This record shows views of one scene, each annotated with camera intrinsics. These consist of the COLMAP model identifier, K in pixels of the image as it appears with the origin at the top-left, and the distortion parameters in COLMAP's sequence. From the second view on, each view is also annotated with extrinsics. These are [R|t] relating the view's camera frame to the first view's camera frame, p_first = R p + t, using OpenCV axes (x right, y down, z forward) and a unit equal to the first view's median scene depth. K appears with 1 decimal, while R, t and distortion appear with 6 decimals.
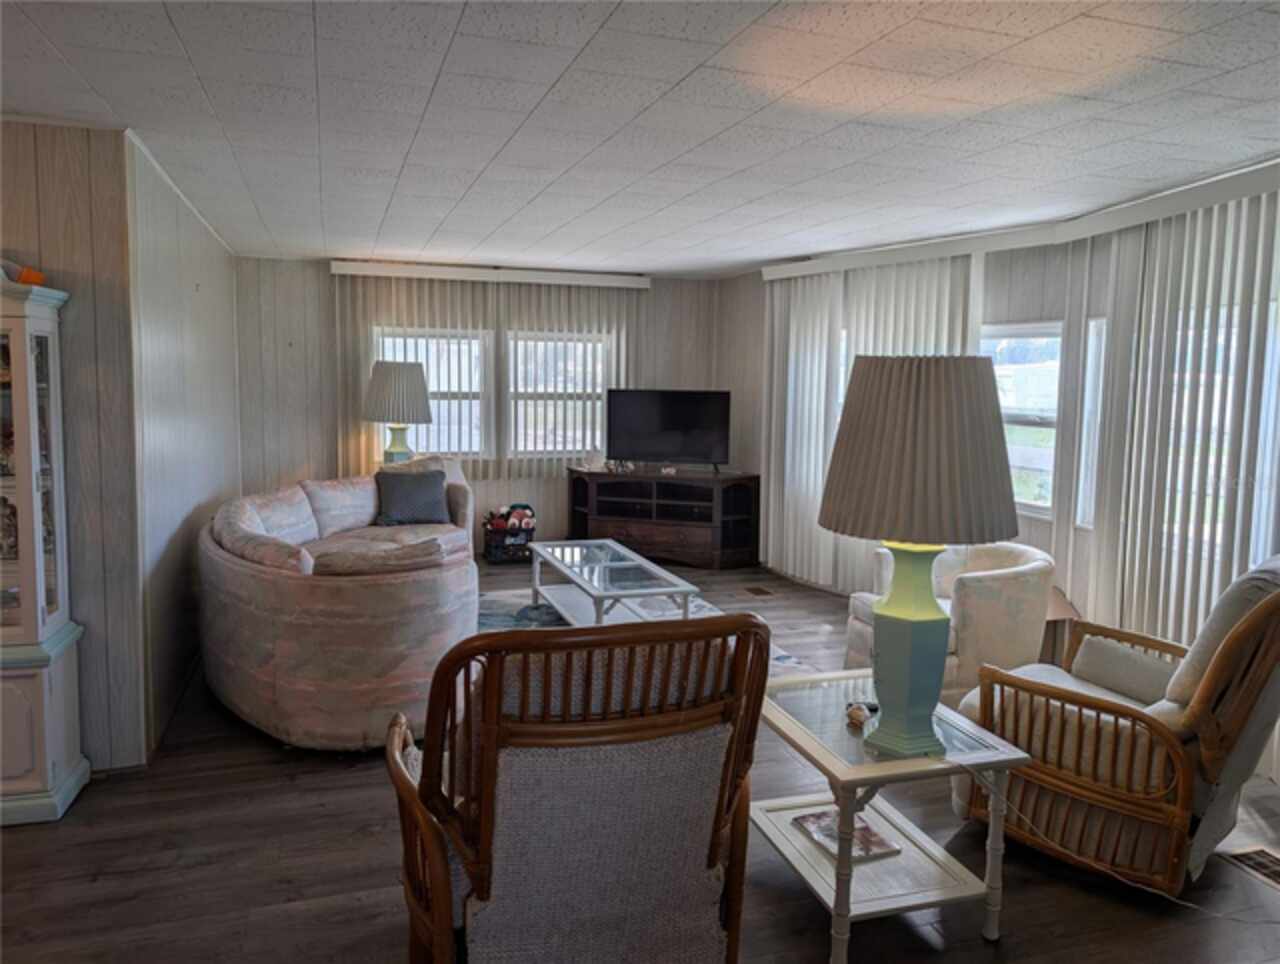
lens RADIAL K [[920.5, 0, 640.6], [0, 920.5, 482.6], [0, 0, 1]] dist [0.019511, -0.015335]
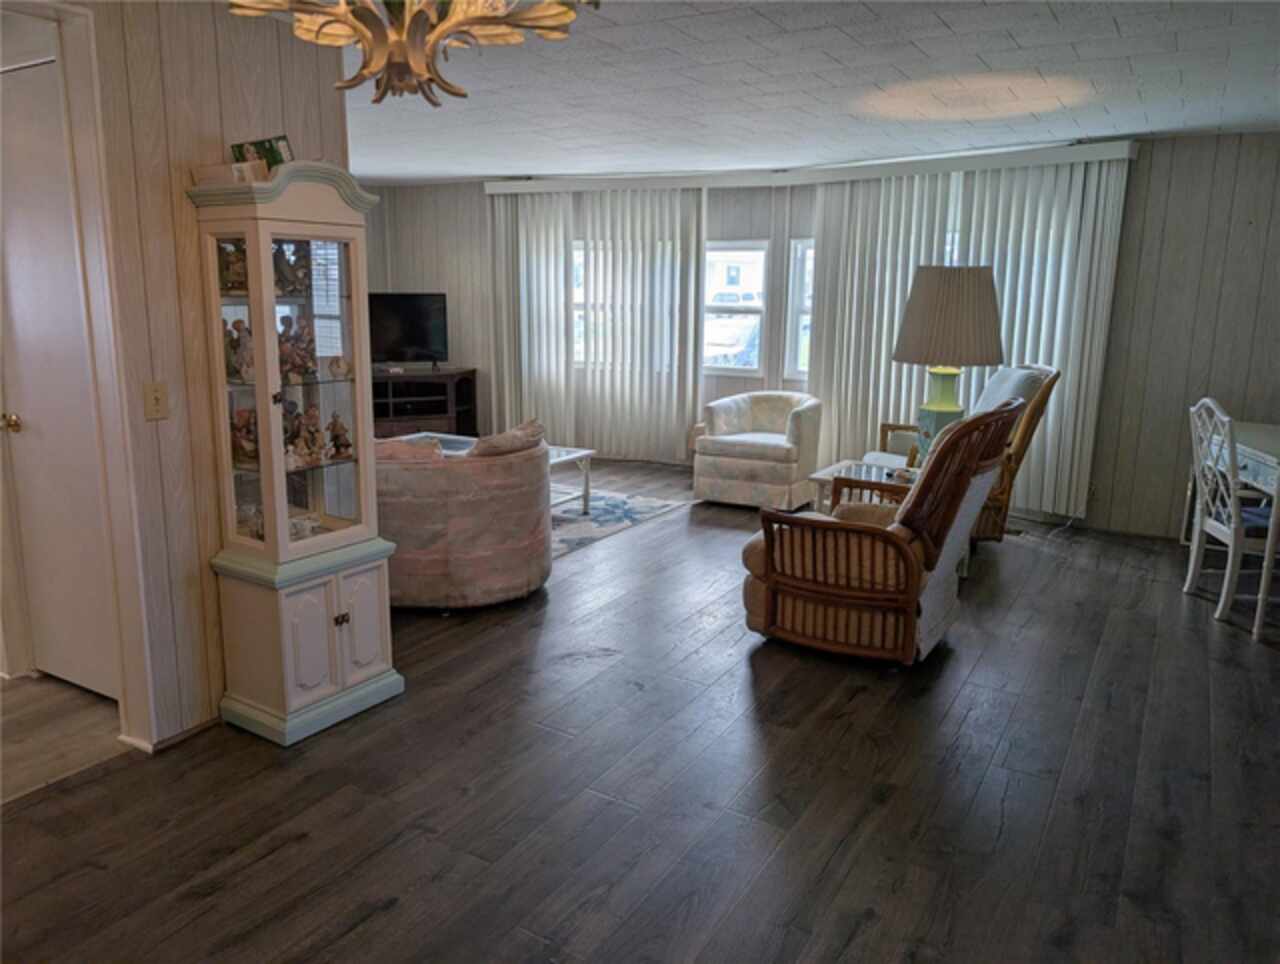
lens RADIAL K [[920.5, 0, 646.9], [0, 920.5, 478.6], [0, 0, 1]] dist [0.019511, -0.015335]
pose [[0.757725, -0.145490, 0.636149, -0.537200], [0.082429, 0.988361, 0.127860, -0.002097], [-0.647347, -0.044445, 0.760898, -0.009552]]
